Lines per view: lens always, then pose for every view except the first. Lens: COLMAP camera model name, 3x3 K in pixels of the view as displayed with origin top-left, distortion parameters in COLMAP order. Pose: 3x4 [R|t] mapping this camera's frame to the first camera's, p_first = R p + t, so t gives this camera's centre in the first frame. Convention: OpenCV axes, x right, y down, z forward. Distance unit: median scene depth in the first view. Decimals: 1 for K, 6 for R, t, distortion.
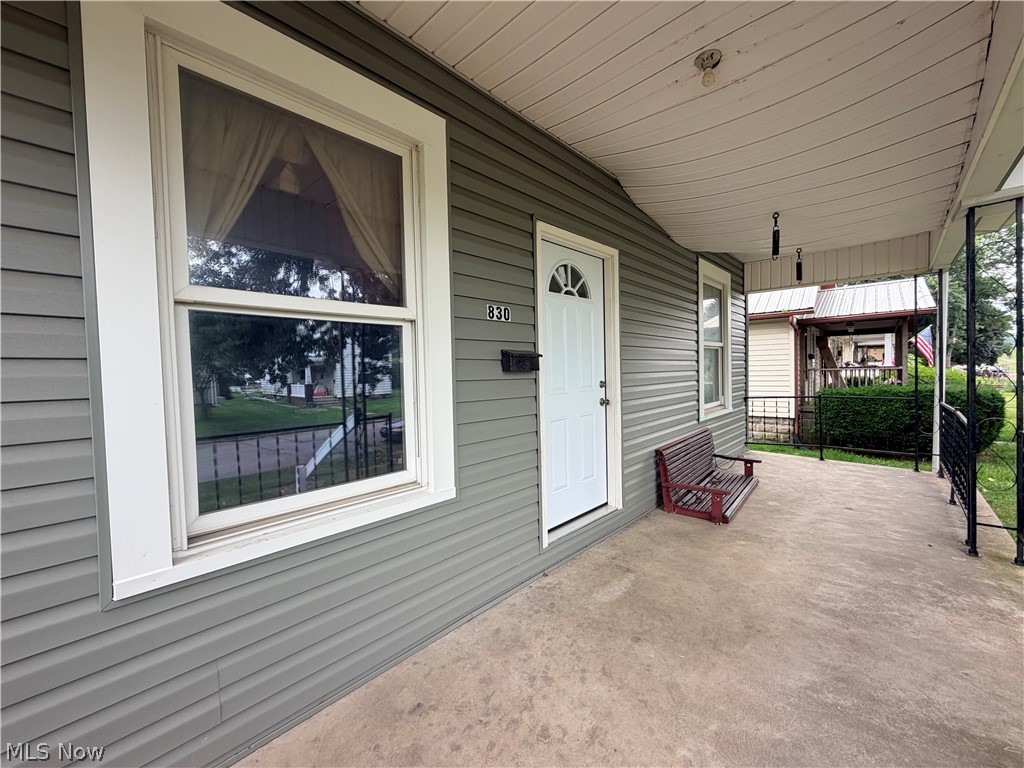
lens RADIAL K [[409.4, 0, 513.7], [0, 409.4, 381.8], [0, 0, 1]] dist [-0.002030, 0.000518]
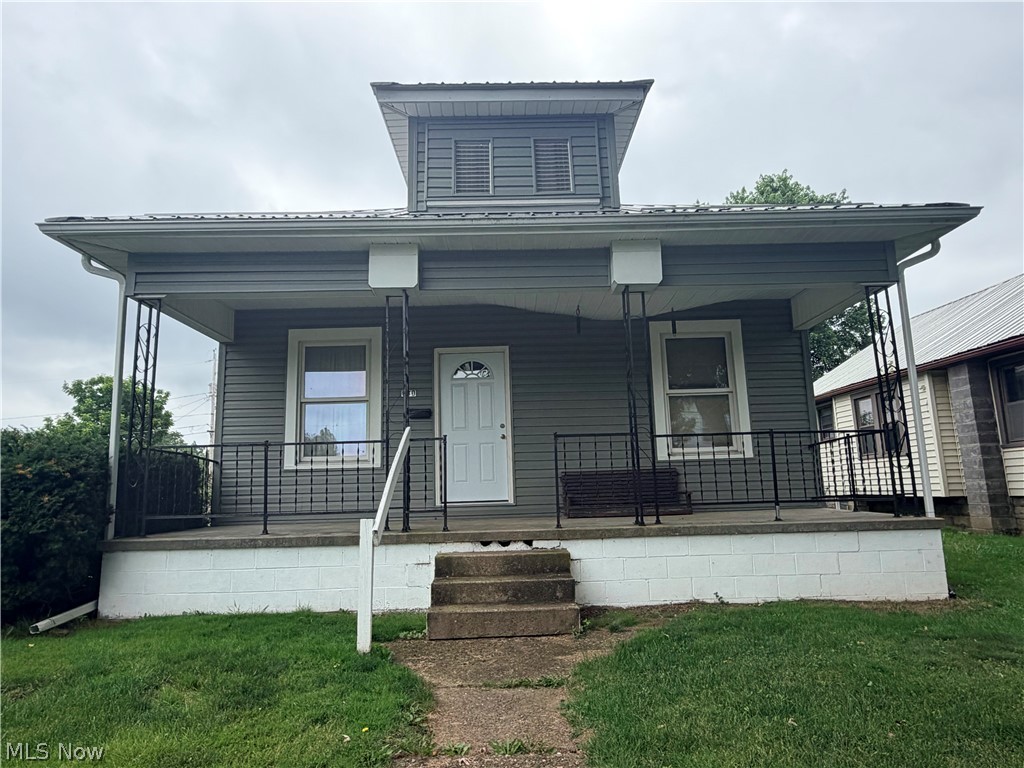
lens RADIAL K [[649.3, 0, 506.3], [0, 649.3, 376.4], [0, 0, 1]] dist [-0.005853, -0.001454]
pose [[0.688834, -0.122347, -0.714520, 2.792520], [-0.010859, 0.983803, -0.178924, 0.364866], [0.724838, 0.131008, 0.676348, -1.034178]]
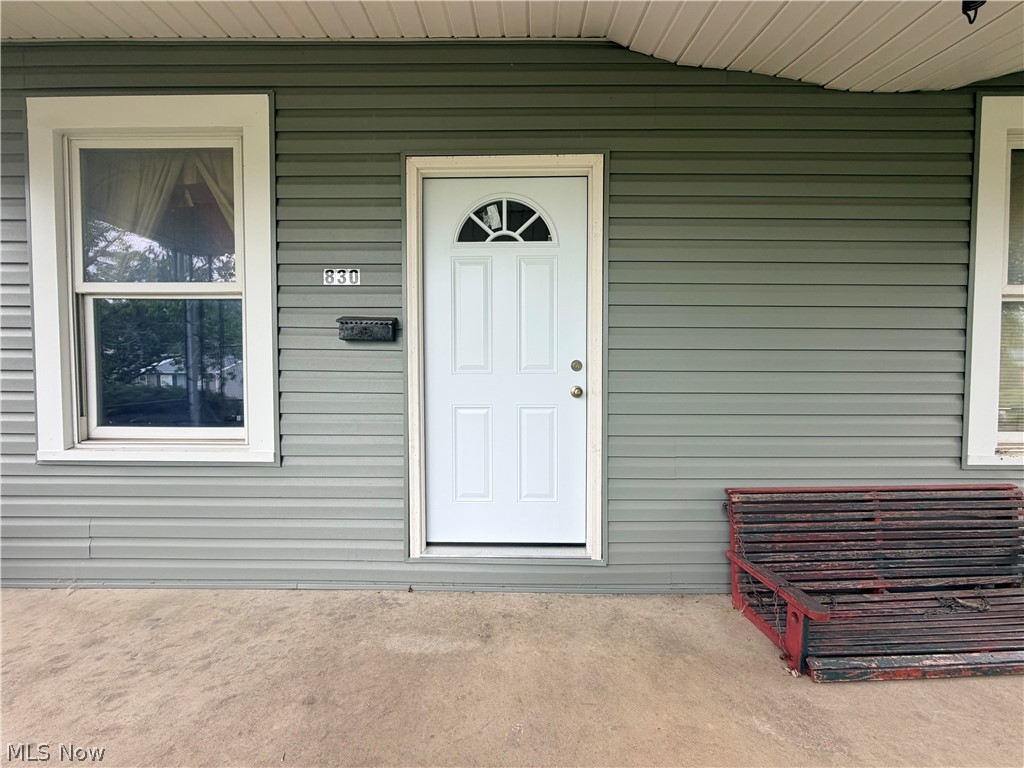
lens RADIAL K [[409.4, 0, 509.5], [0, 409.4, 384.9], [0, 0, 1]] dist [-0.002030, 0.000518]
pose [[0.677002, 0.043323, -0.734705, 0.835368], [-0.039274, 0.998970, 0.022717, 0.035392], [0.734932, 0.013476, 0.678007, 0.611999]]
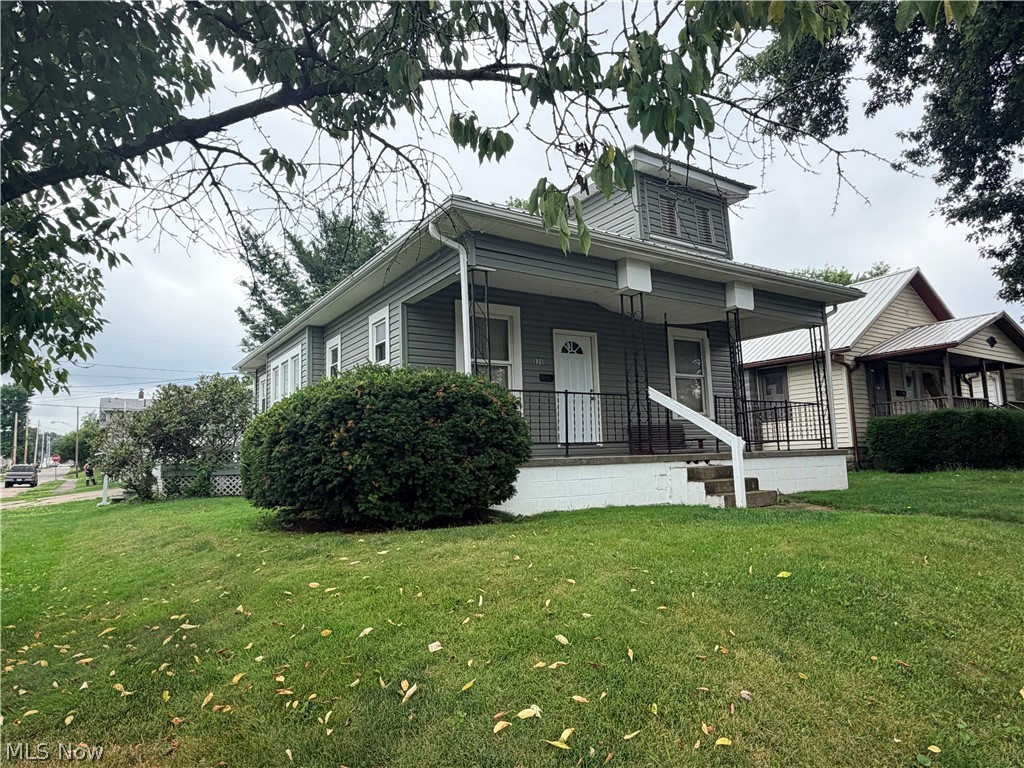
lens RADIAL K [[649.3, 0, 507.0], [0, 649.3, 388.1], [0, 0, 1]] dist [-0.005853, -0.001454]
pose [[0.972425, -0.035061, -0.230565, 0.779192], [0.003568, 0.990755, -0.135614, 0.630601], [0.233188, 0.131052, 0.963560, -3.410347]]
